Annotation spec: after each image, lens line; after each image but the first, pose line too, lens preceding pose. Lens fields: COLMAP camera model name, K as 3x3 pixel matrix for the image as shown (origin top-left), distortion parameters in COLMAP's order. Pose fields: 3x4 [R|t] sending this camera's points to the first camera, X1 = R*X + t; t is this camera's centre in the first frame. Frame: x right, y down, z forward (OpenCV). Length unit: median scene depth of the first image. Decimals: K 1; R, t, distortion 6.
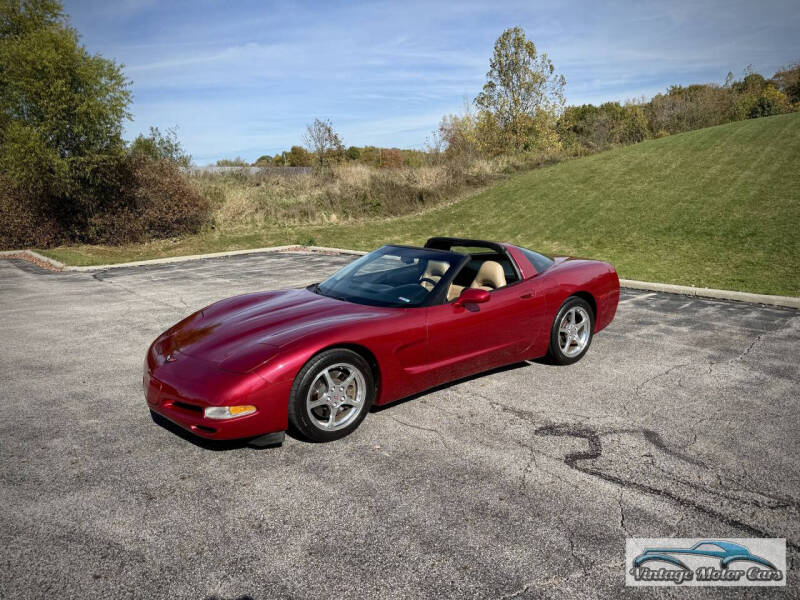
lens RADIAL K [[561.8, 0, 396.7], [0, 561.8, 300.1], [0, 0, 1]] dist [0.035134, -0.065060]
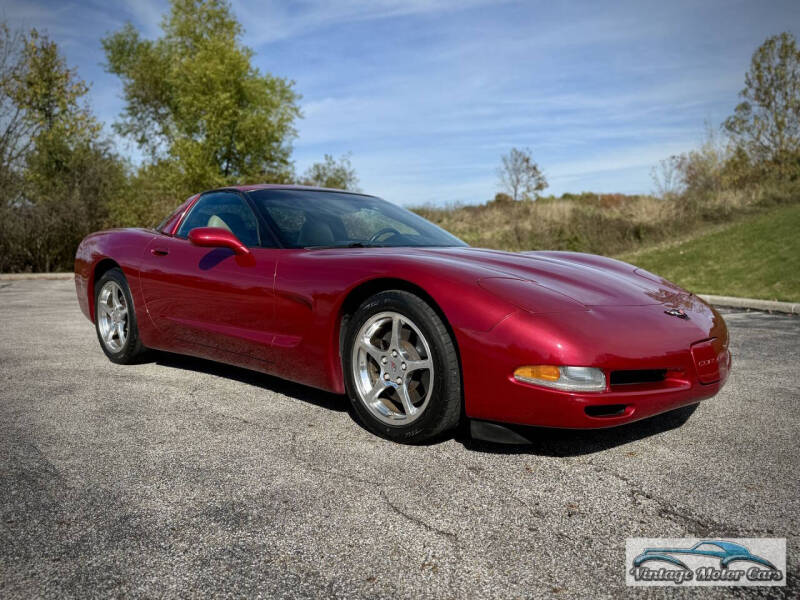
lens RADIAL K [[639.1, 0, 399.5], [0, 639.1, 311.1], [0, 0, 1]] dist [0.037803, -0.056725]
pose [[0.946835, 0.043989, -0.318698, 0.023928], [-0.071324, 0.994659, -0.074609, 0.017551], [0.313713, 0.093374, 0.944915, 0.075791]]
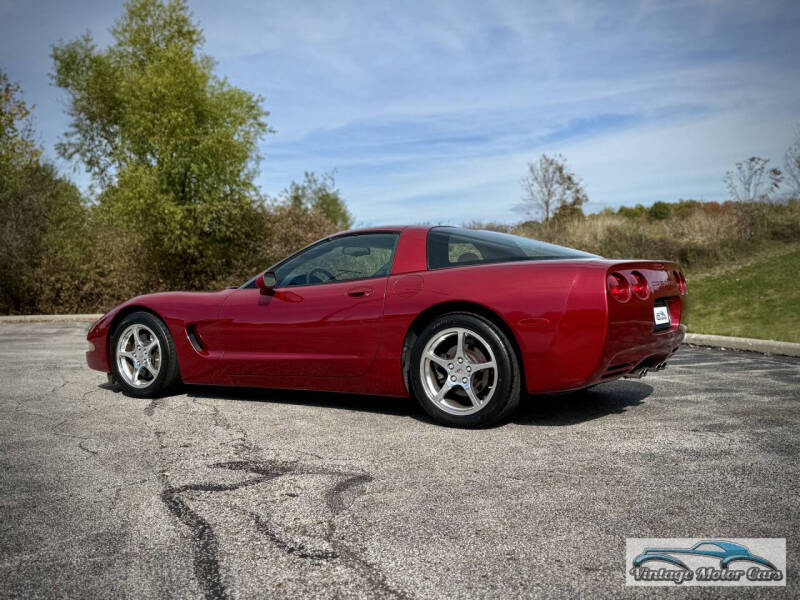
lens RADIAL K [[826.5, 0, 391.6], [0, 826.5, 293.7], [0, 0, 1]] dist [0.051363, 0.000000]
pose [[0.925298, 0.003564, -0.379225, 0.118822], [-0.064546, 0.986847, -0.148214, 0.024429], [0.373708, 0.161620, 0.913357, 0.021534]]
